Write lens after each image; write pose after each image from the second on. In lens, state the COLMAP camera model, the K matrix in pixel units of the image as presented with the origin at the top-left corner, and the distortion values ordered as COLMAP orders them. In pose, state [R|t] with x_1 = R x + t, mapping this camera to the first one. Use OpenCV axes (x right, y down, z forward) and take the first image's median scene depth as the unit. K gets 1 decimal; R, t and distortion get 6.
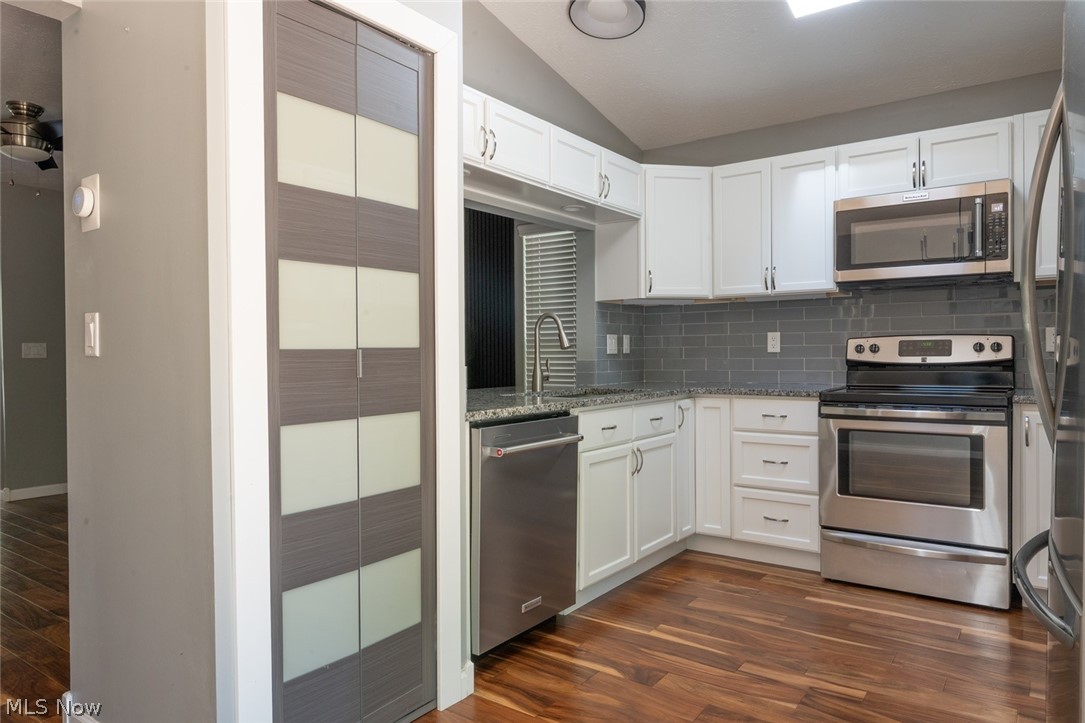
lens RADIAL K [[689.4, 0, 545.9], [0, 689.4, 356.5], [0, 0, 1]] dist [0.003313, 0.000767]
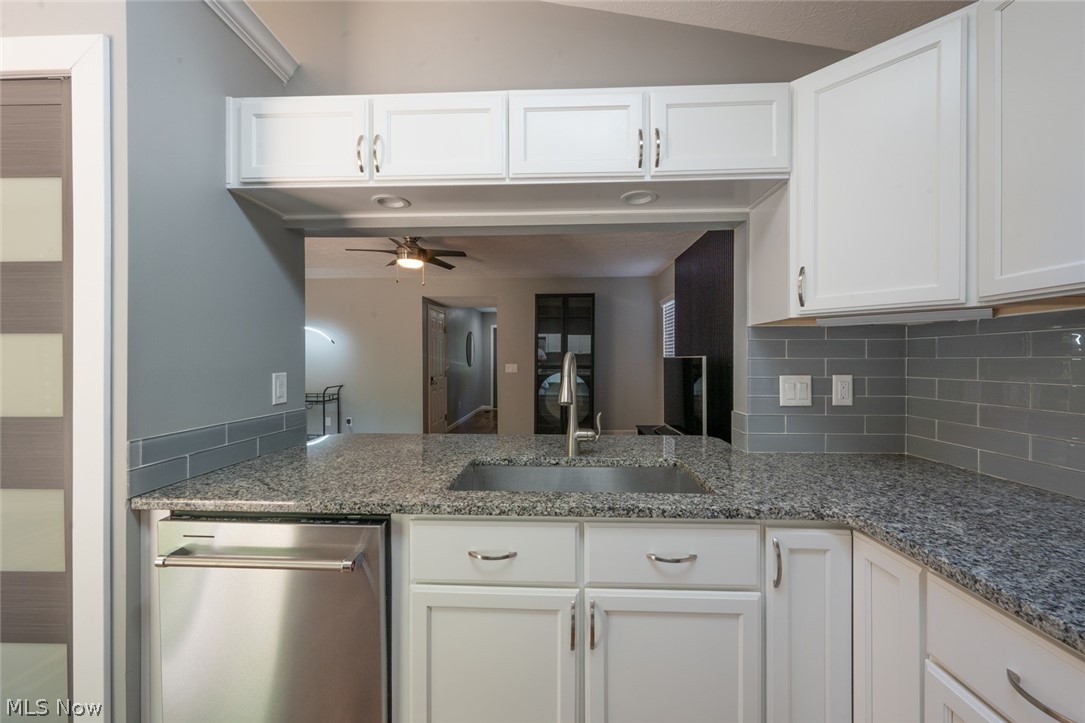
lens RADIAL K [[425.3, 0, 542.9], [0, 425.3, 358.5], [0, 0, 1]] dist [0.003964, 0.000180]
pose [[0.557129, 0.003739, -0.830418, 0.319293], [-0.009742, 0.999950, -0.002034, -0.048482], [0.830369, 0.009224, 0.557138, 0.637223]]
